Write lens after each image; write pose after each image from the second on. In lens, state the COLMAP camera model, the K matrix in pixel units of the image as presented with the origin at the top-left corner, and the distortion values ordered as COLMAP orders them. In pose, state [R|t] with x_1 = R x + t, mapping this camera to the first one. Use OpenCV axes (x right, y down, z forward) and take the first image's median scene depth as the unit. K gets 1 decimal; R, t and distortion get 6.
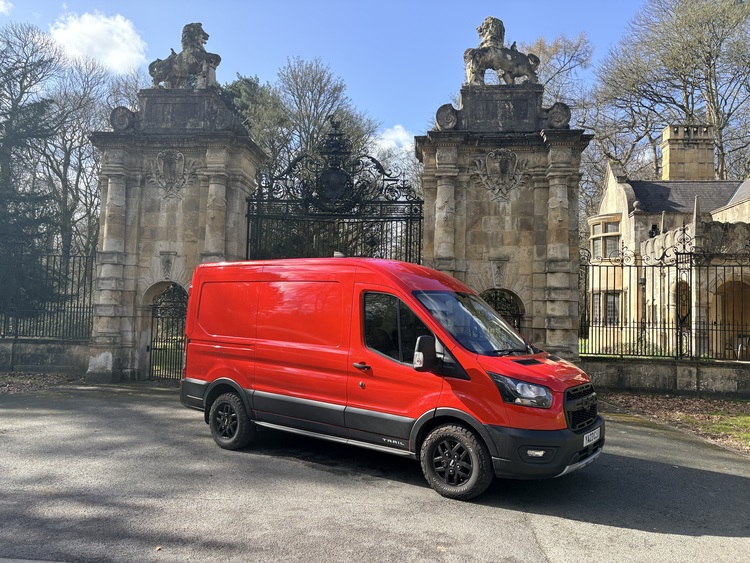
lens RADIAL K [[571.0, 0, 377.3], [0, 571.0, 280.1], [0, 0, 1]] dist [0.044638, -0.047572]
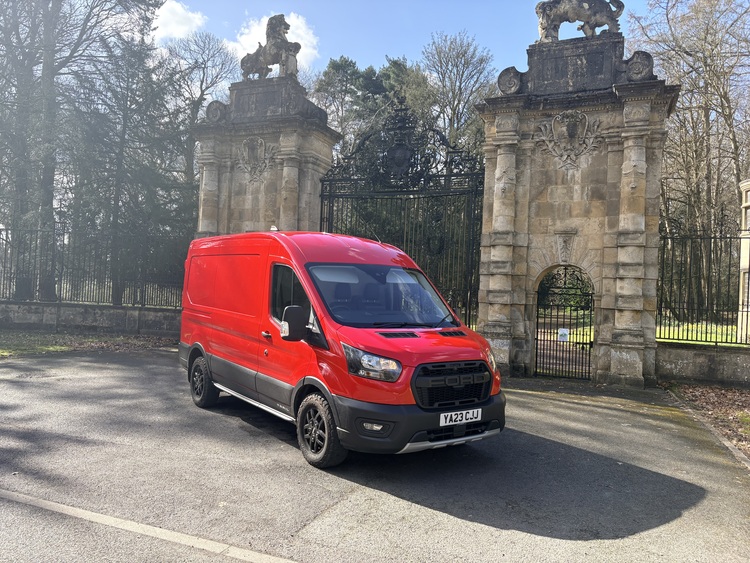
lens RADIAL K [[571.0, 0, 375.5], [0, 571.0, 282.3], [0, 0, 1]] dist [0.044638, -0.047572]
pose [[0.951773, 0.009622, -0.306651, 0.203338], [0.002573, 0.999223, 0.039338, 0.005997], [0.306792, -0.038230, 0.951009, 0.029113]]
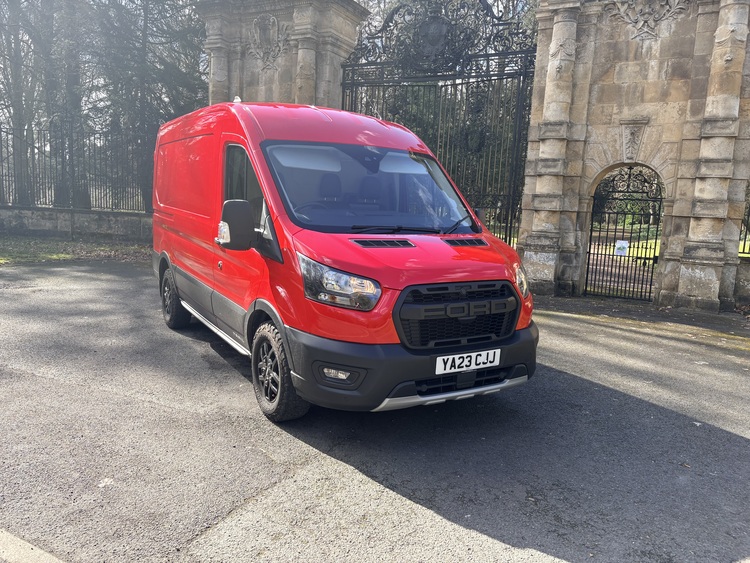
lens RADIAL K [[571.0, 0, 372.0], [0, 571.0, 284.4], [0, 0, 1]] dist [0.044638, -0.047572]
pose [[0.920602, 0.072167, -0.383776, 0.199168], [0.003765, 0.981089, 0.193519, 0.023843], [0.390484, -0.179599, 0.902921, 0.150855]]
